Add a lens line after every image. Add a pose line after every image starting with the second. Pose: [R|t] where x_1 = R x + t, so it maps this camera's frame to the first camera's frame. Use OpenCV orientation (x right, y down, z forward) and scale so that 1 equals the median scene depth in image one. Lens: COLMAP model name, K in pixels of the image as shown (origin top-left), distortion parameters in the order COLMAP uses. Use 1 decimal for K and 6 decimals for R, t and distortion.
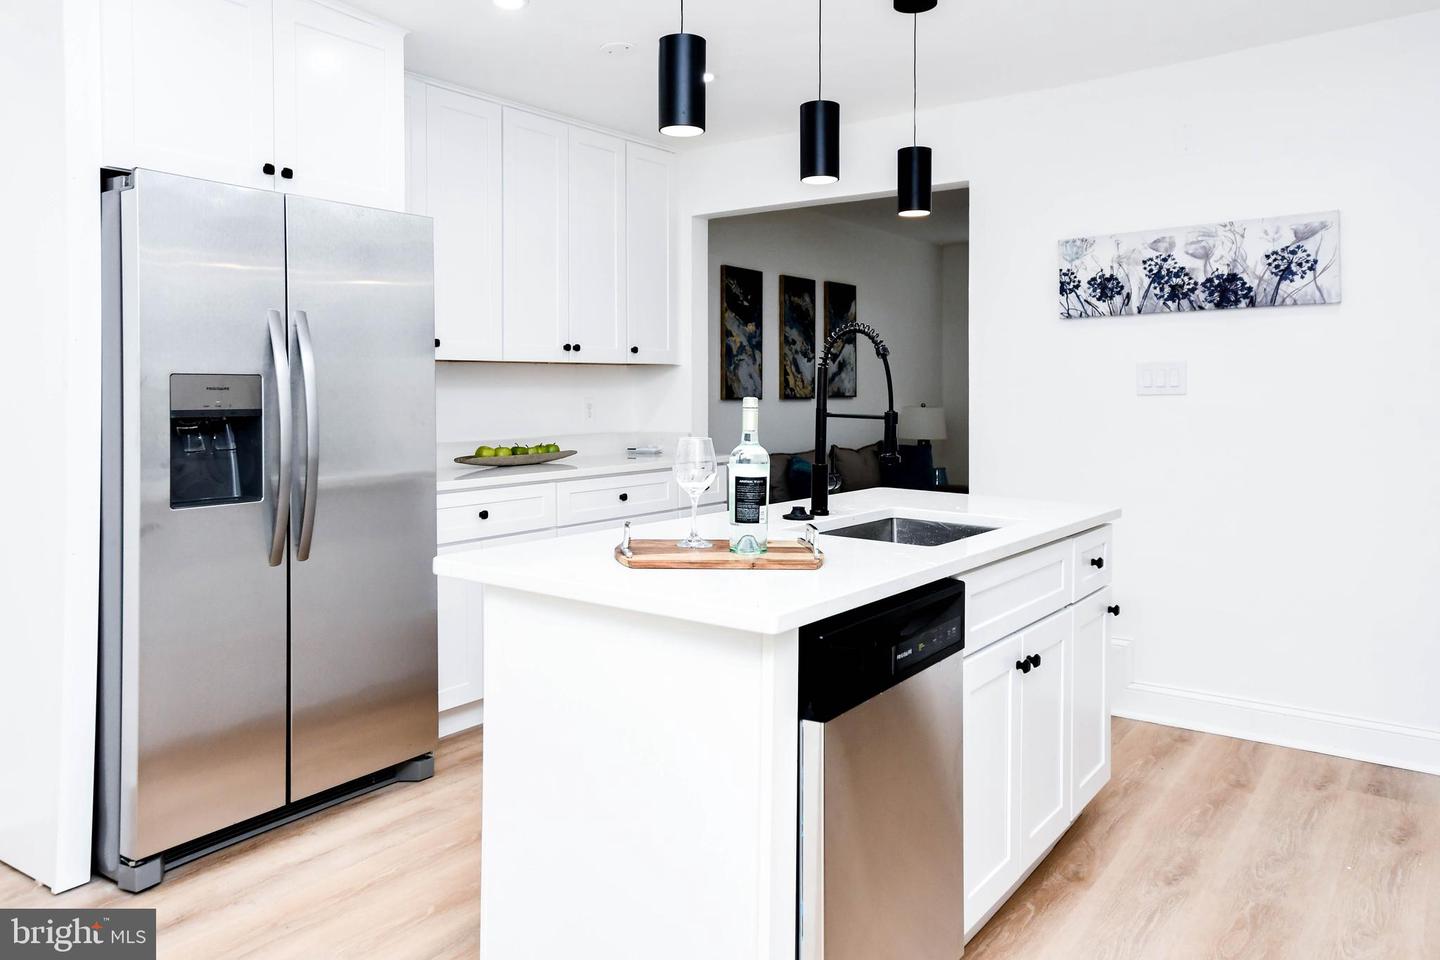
lens RADIAL K [[1024.6, 0, 701.3], [0, 1024.6, 389.9], [0, 0, 1]] dist [-0.001215, 0.035598]
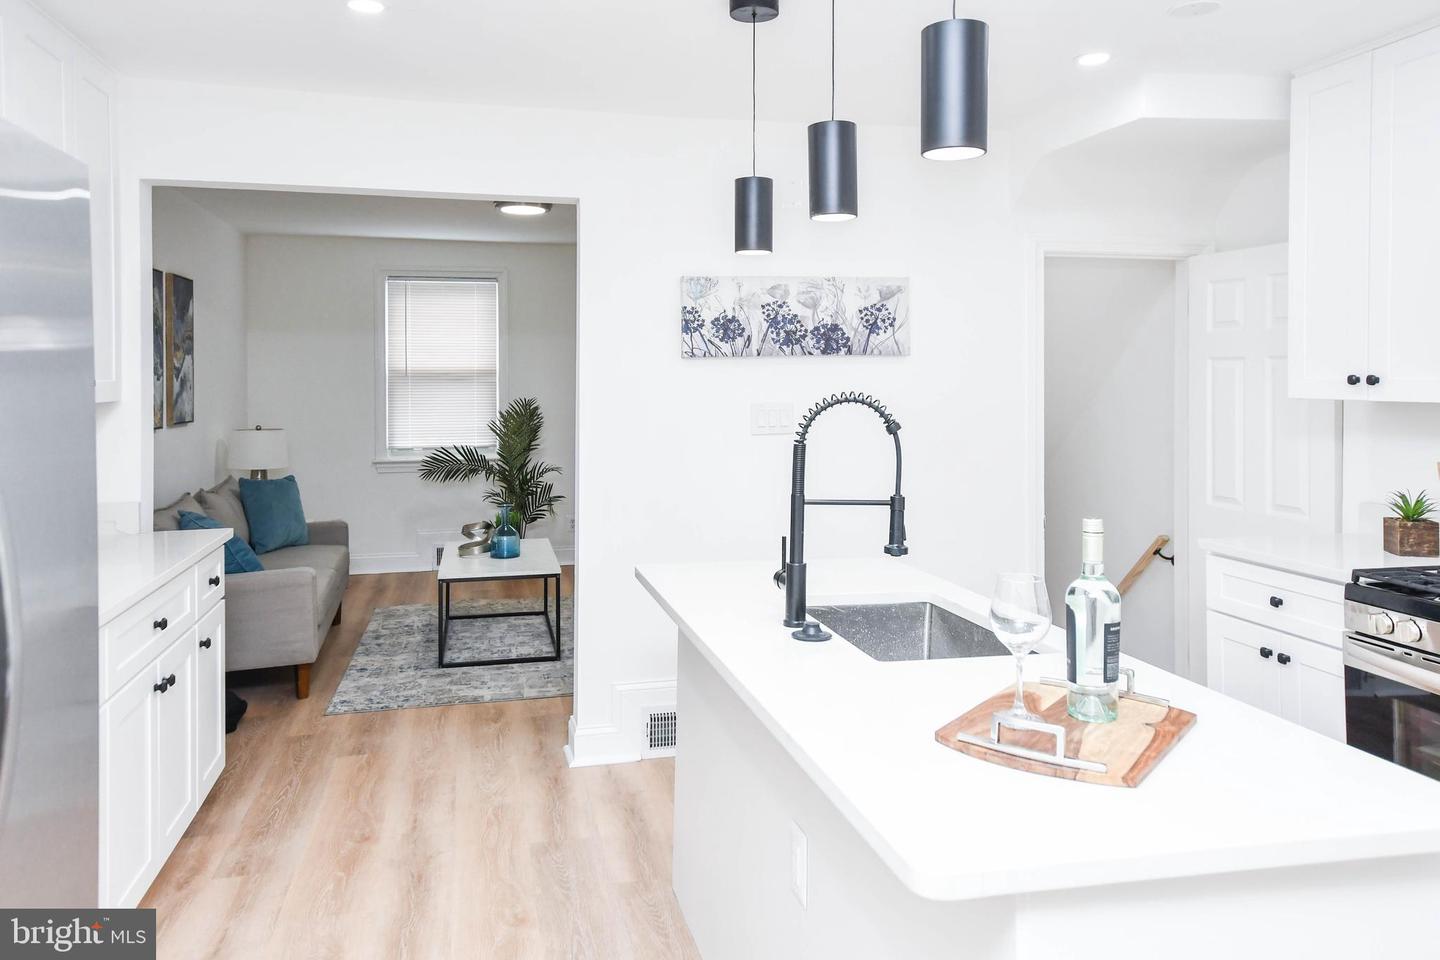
lens RADIAL K [[1001.7, 0, 717.0], [0, 1001.7, 396.1], [0, 0, 1]] dist [0.004711, 0.004936]
pose [[0.624340, -0.016871, 0.780971, -0.398789], [0.001678, 0.999793, 0.020257, -0.055900], [-0.781151, -0.011336, 0.624239, 0.410872]]
